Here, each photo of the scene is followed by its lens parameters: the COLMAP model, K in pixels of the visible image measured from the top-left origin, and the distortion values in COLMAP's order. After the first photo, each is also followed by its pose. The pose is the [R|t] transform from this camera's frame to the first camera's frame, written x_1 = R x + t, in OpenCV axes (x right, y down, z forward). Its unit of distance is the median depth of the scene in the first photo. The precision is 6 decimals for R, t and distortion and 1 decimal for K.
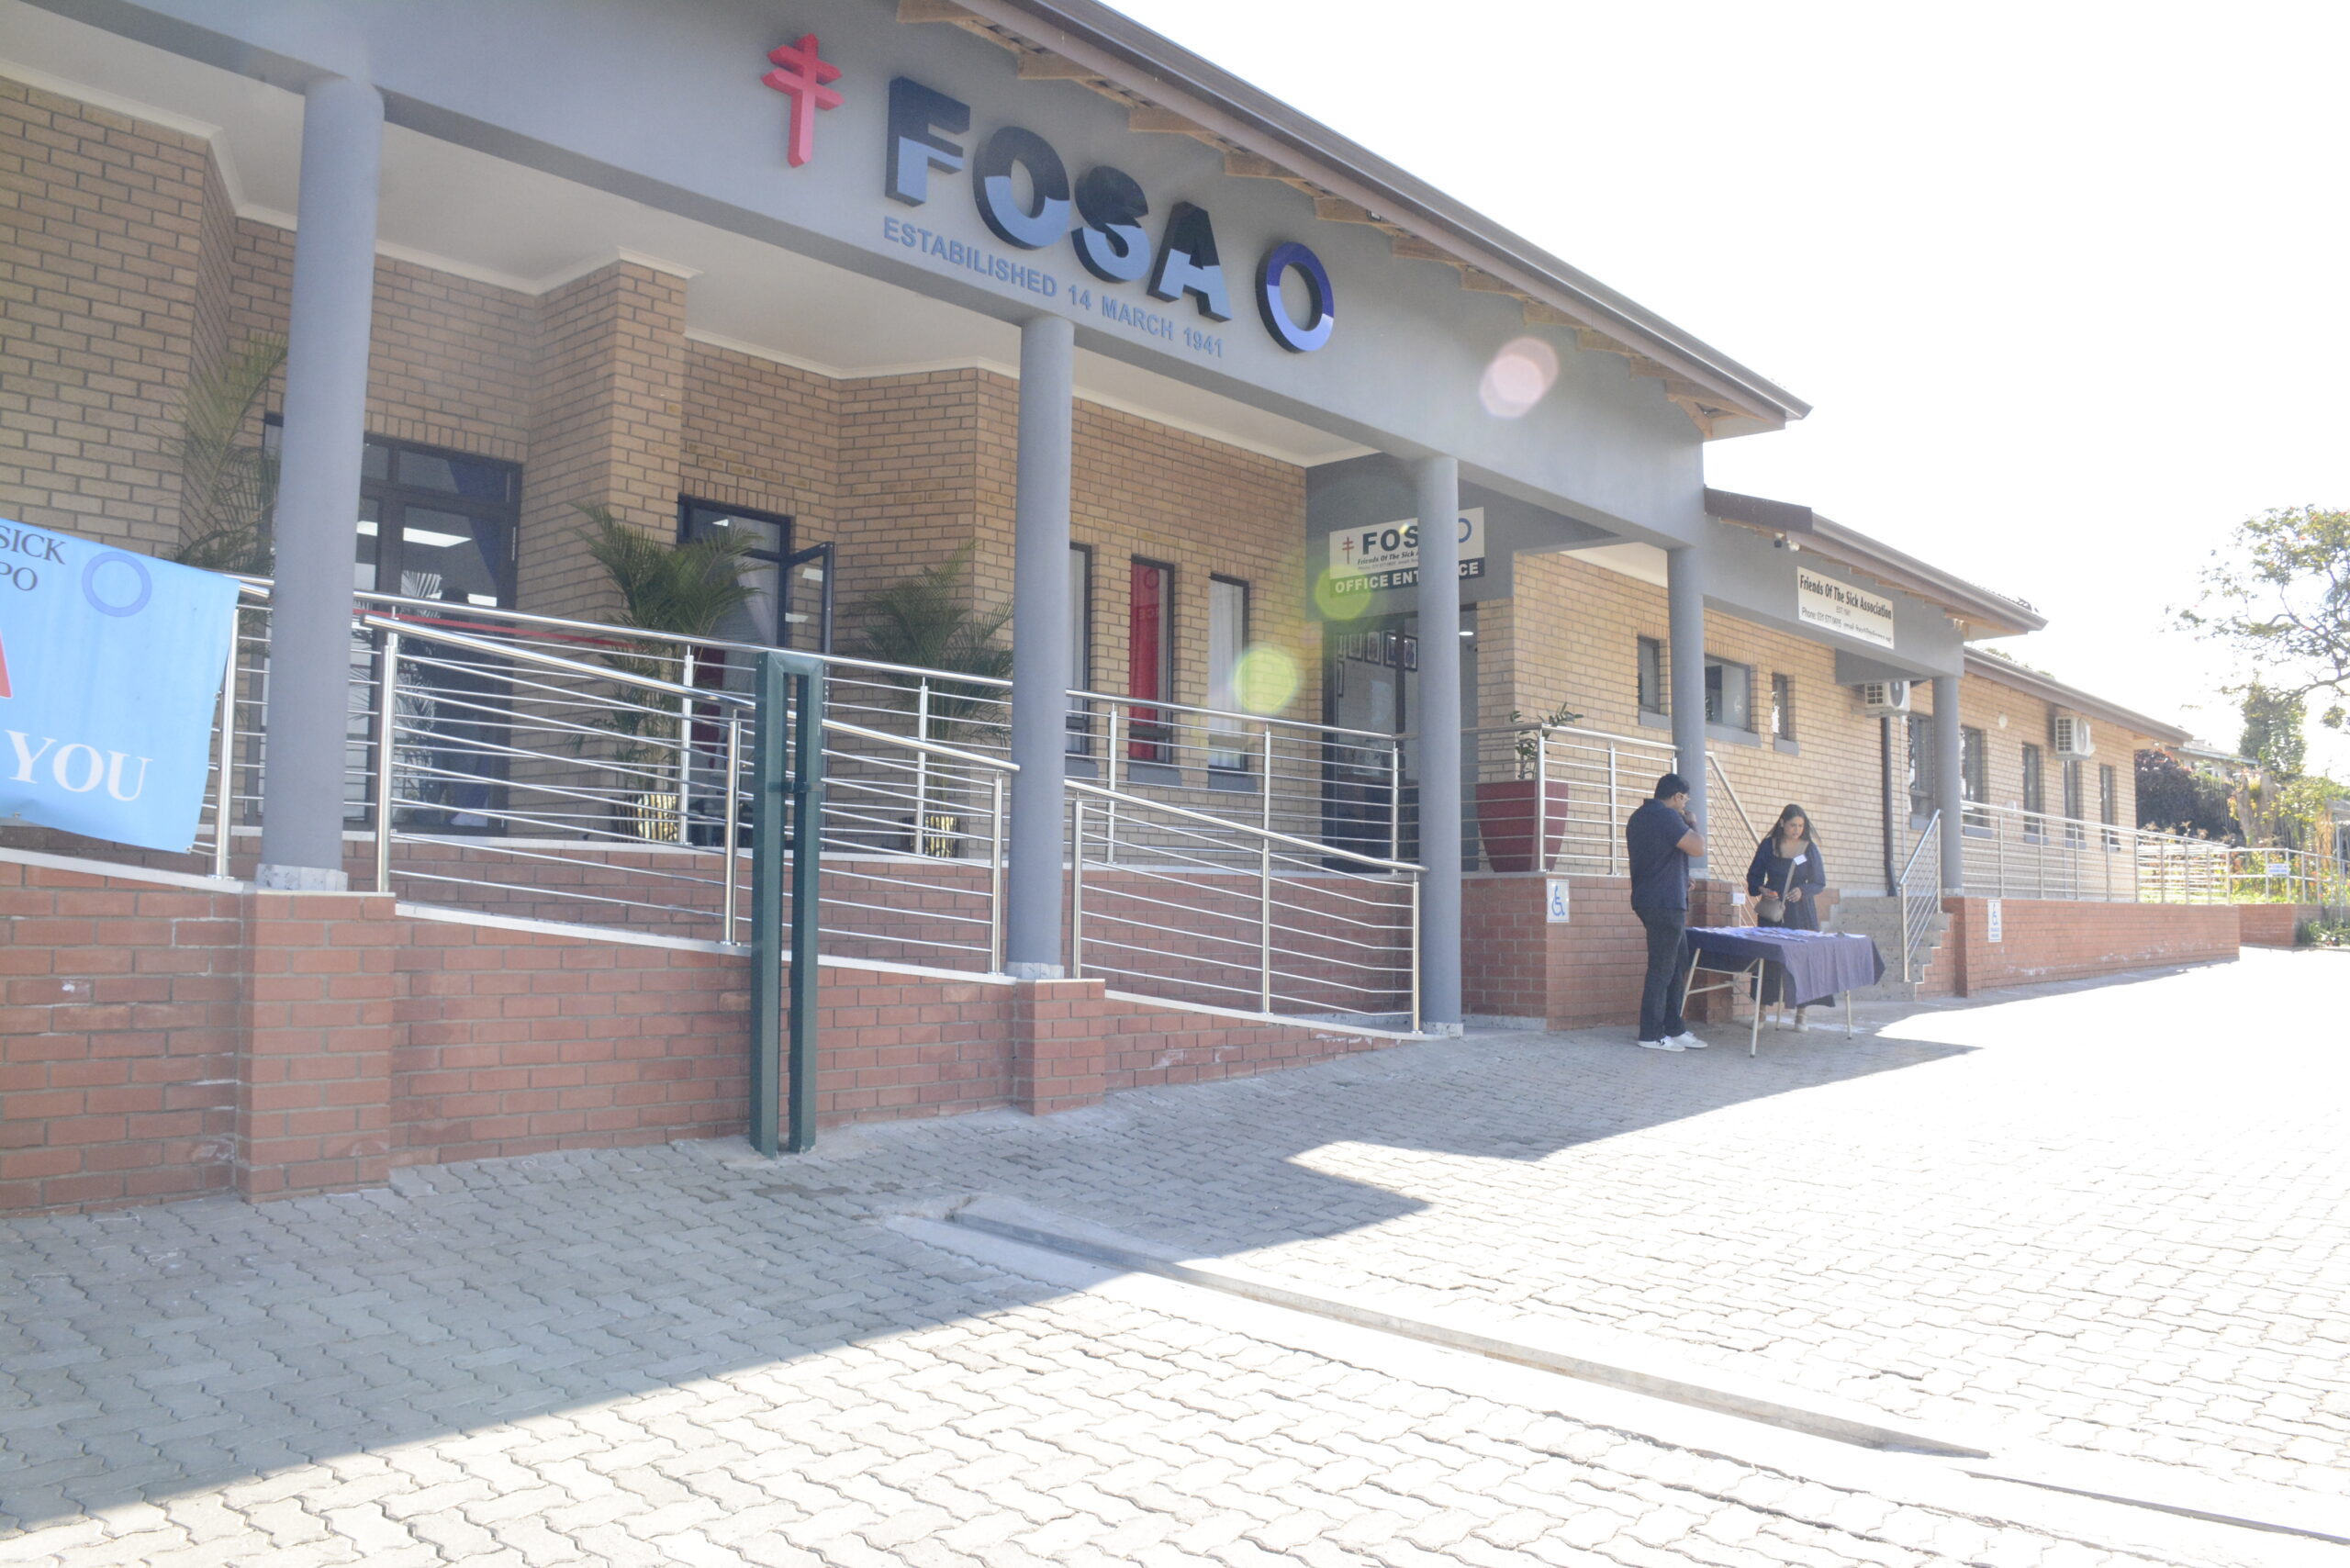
lens RADIAL K [[1832.8, 0, 1175.0], [0, 1832.8, 784.0], [0, 0, 1]] dist [-0.150866, 0.102854]
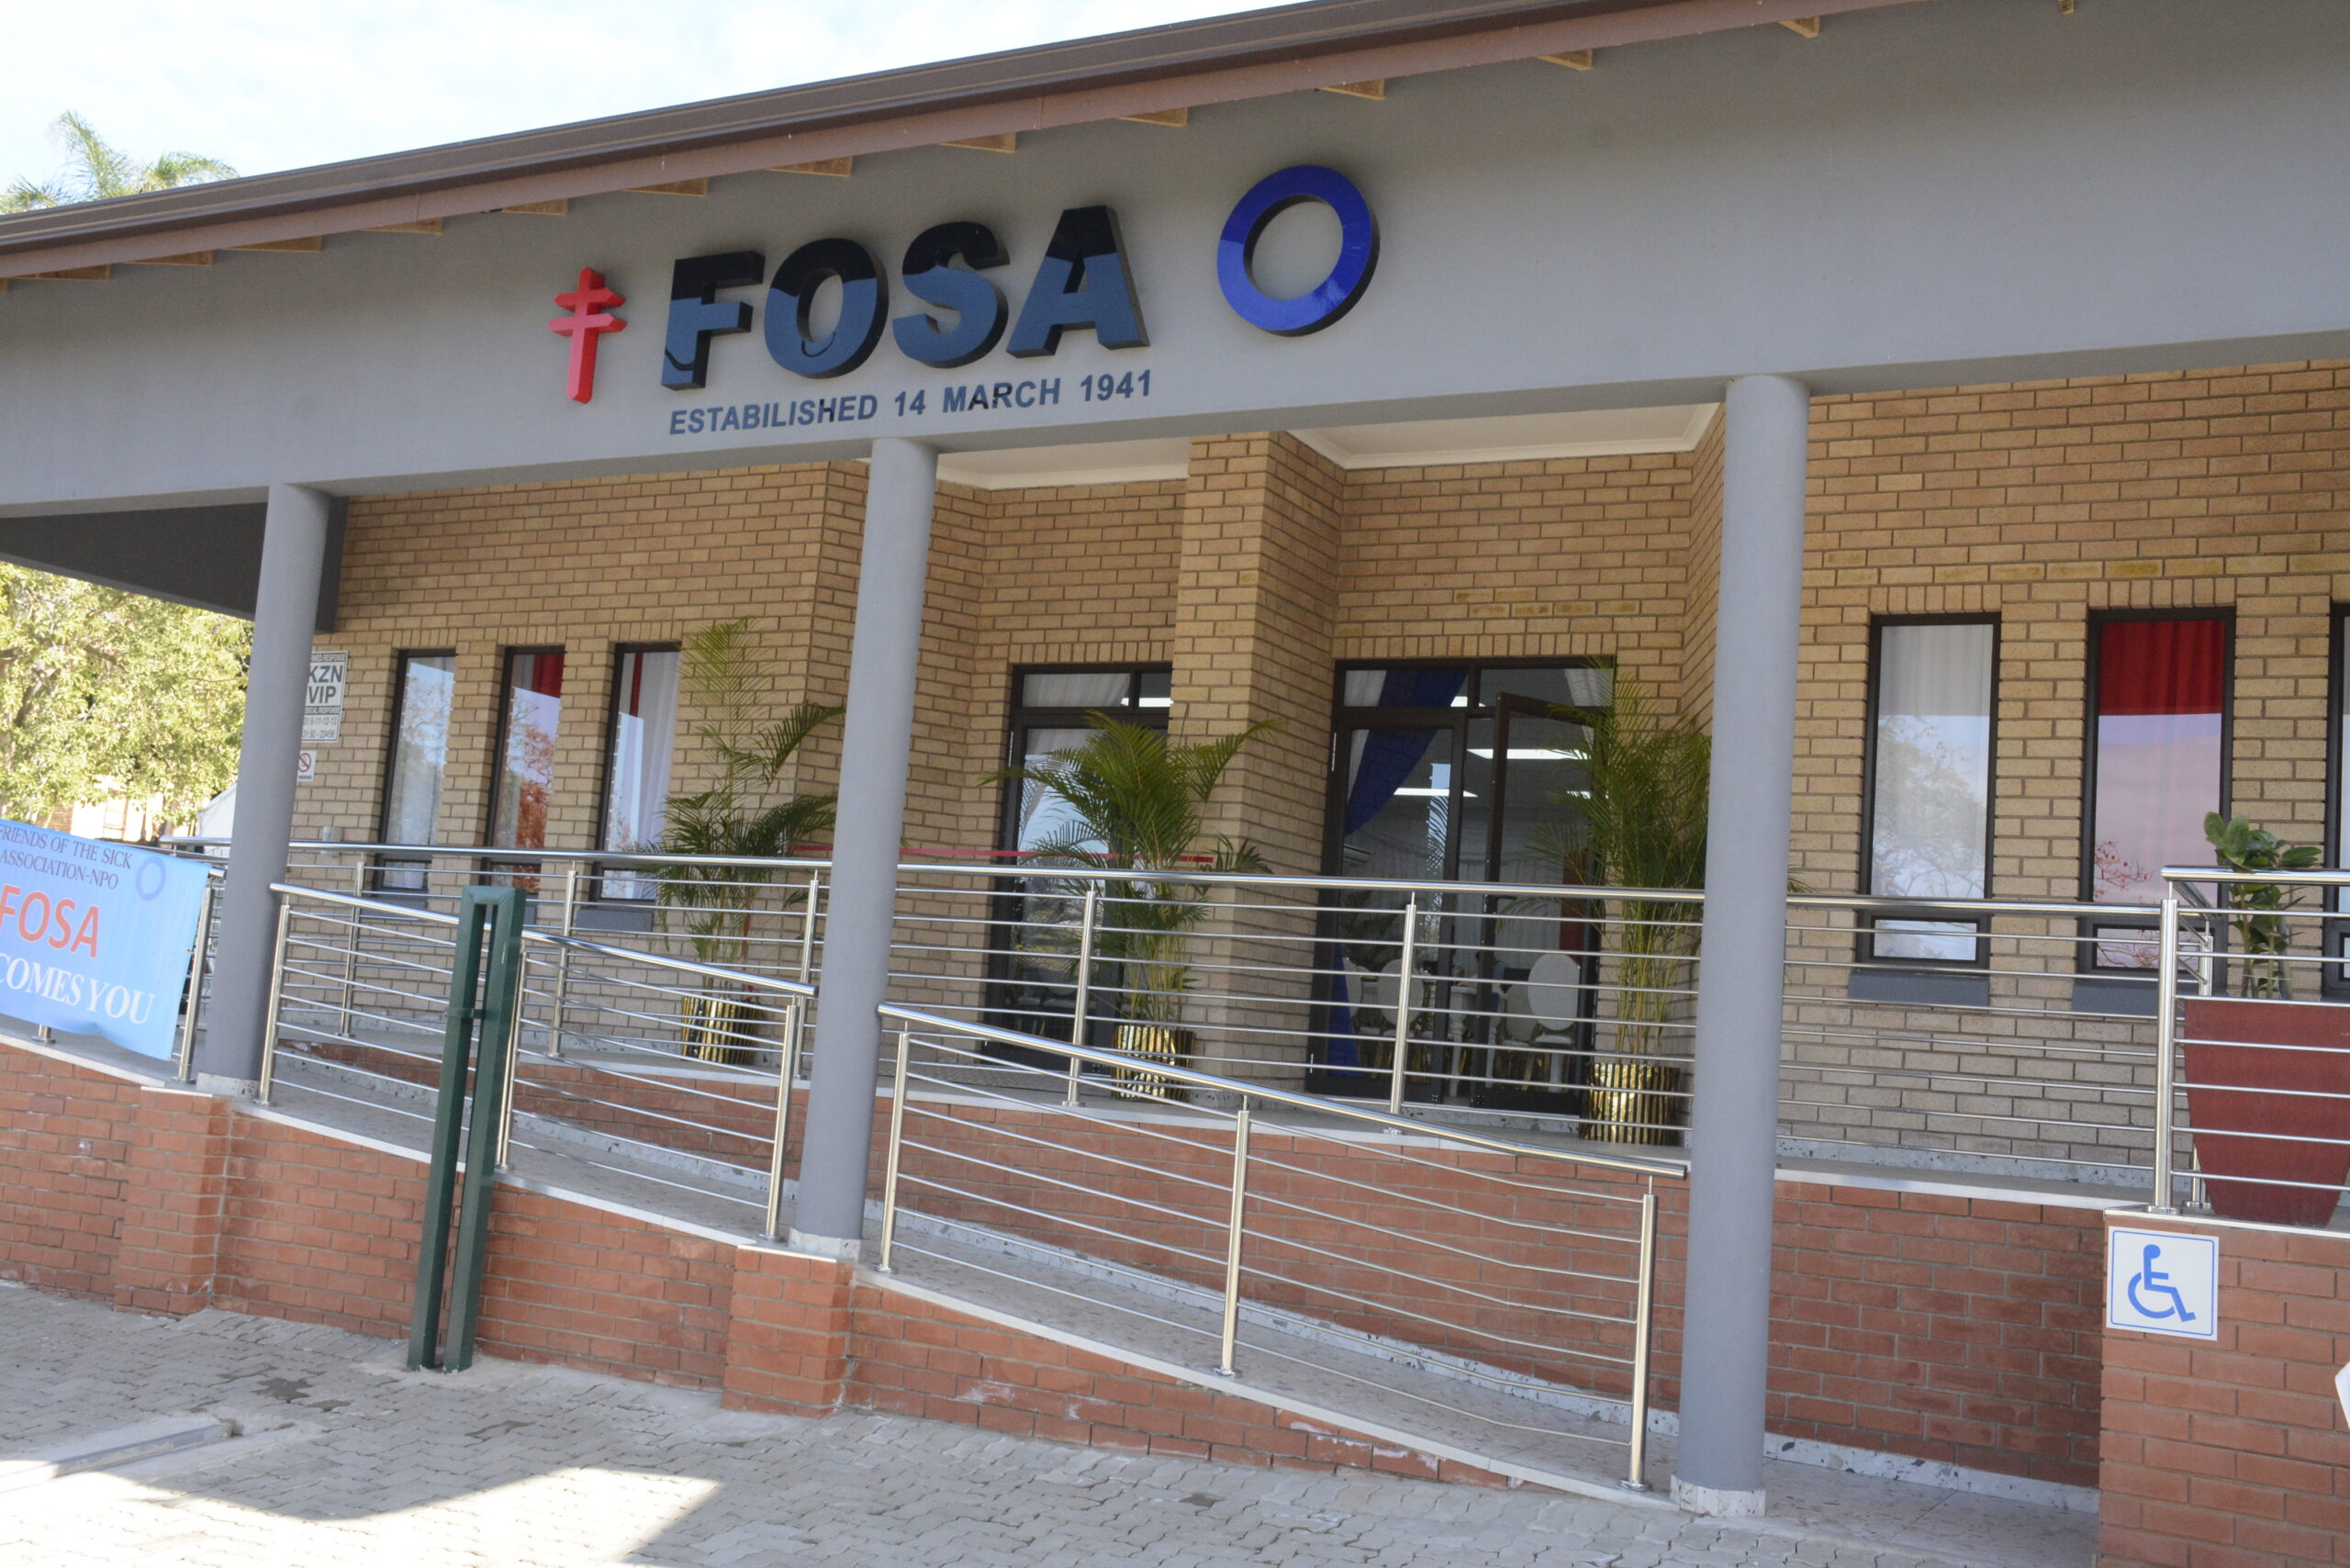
lens RADIAL K [[2298.3, 0, 1175.0], [0, 2298.3, 784.0], [0, 0, 1]] dist [-0.069675, 0.200846]
pose [[0.227139, -0.102997, -0.968400, 0.886042], [-0.001956, 0.994341, -0.106215, 0.007007], [0.973860, 0.026019, 0.225652, 0.836394]]
